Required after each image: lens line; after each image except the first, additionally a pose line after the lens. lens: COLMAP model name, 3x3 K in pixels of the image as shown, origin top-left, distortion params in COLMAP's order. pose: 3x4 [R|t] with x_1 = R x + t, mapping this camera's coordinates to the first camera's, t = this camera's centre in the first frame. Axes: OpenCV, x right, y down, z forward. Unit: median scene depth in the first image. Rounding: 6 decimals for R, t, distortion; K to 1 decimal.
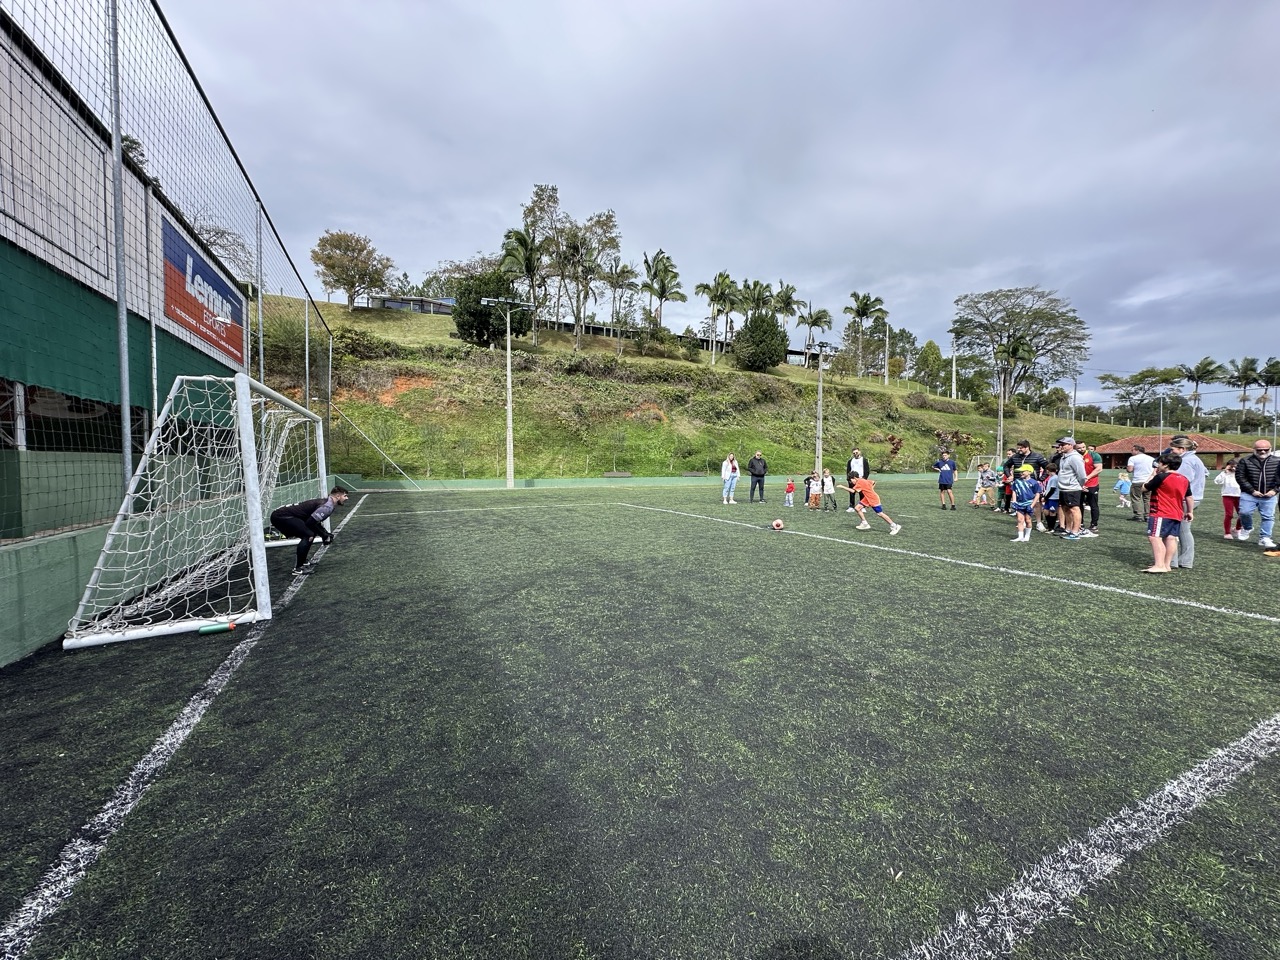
lens RADIAL K [[514.2, 0, 643.1], [0, 514.2, 476.5], [0, 0, 1]] dist [-0.002103, -0.000025]
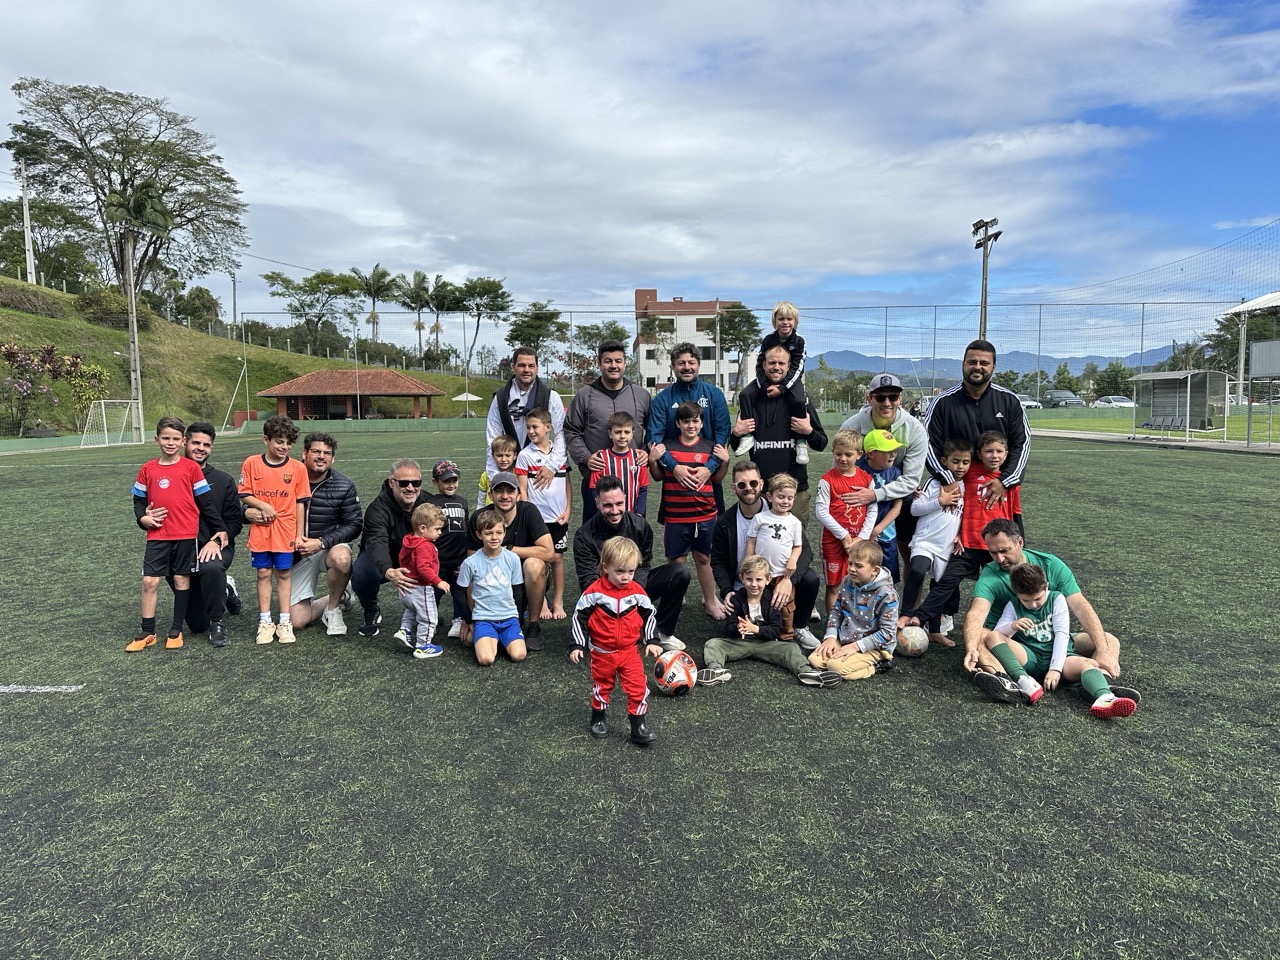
lens RADIAL K [[896.0, 0, 654.4], [0, 896.0, 501.1], [0, 0, 1]] dist [-0.006853, -0.005925]
pose [[0.403157, -0.103106, 0.909304, 0.074698], [0.036307, 0.994653, 0.096686, -0.006948], [-0.914410, -0.005966, 0.404745, 0.180816]]
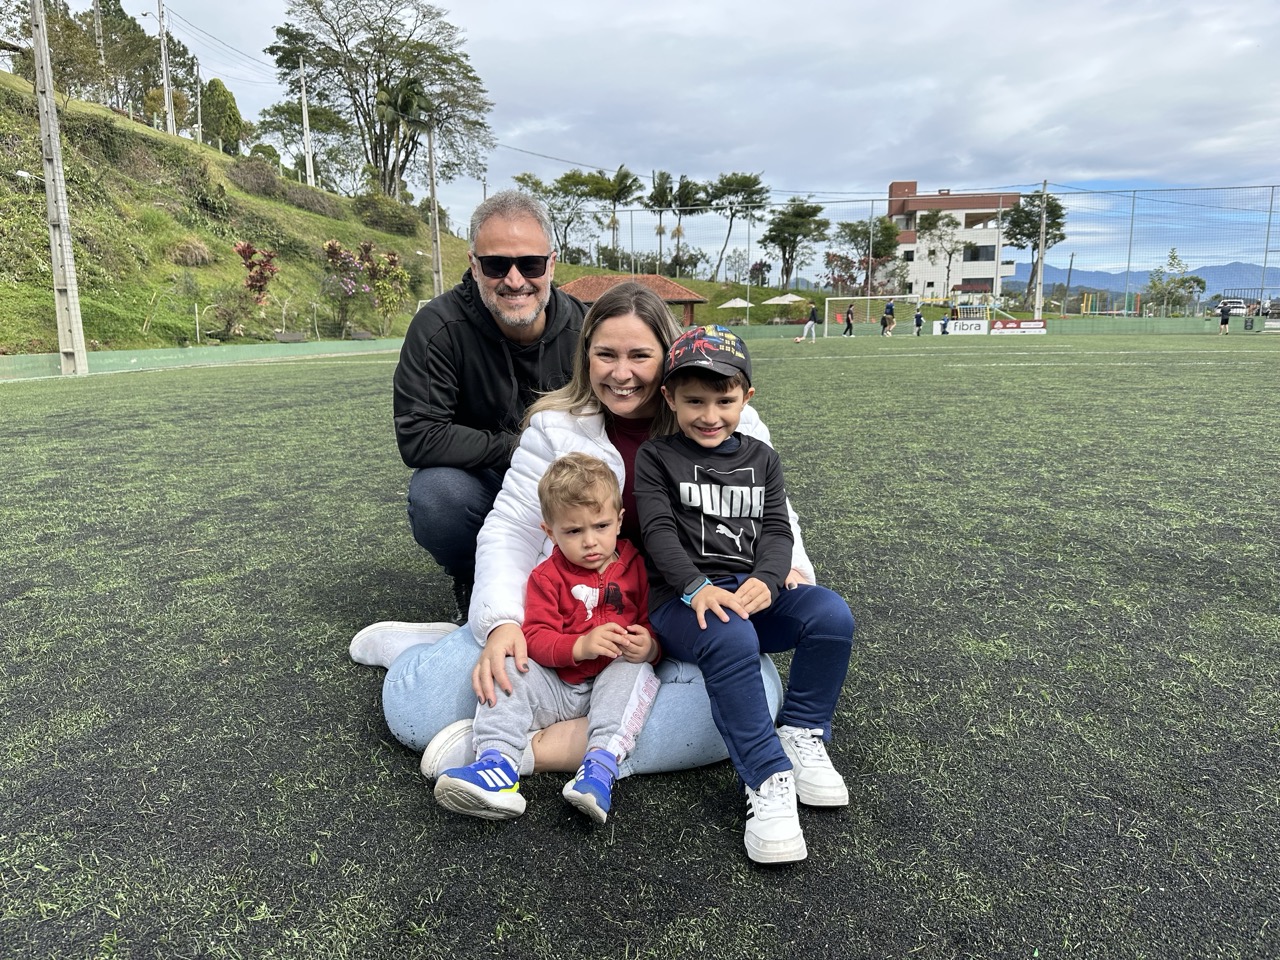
lens RADIAL K [[899.8, 0, 642.7], [0, 899.8, 473.7], [0, 0, 1]] dist [0.059301, -0.067992]
pose [[0.578565, -0.145560, 0.802543, 0.090541], [0.039107, 0.987766, 0.150962, 0.000072], [-0.814699, -0.055956, 0.577179, 0.397445]]
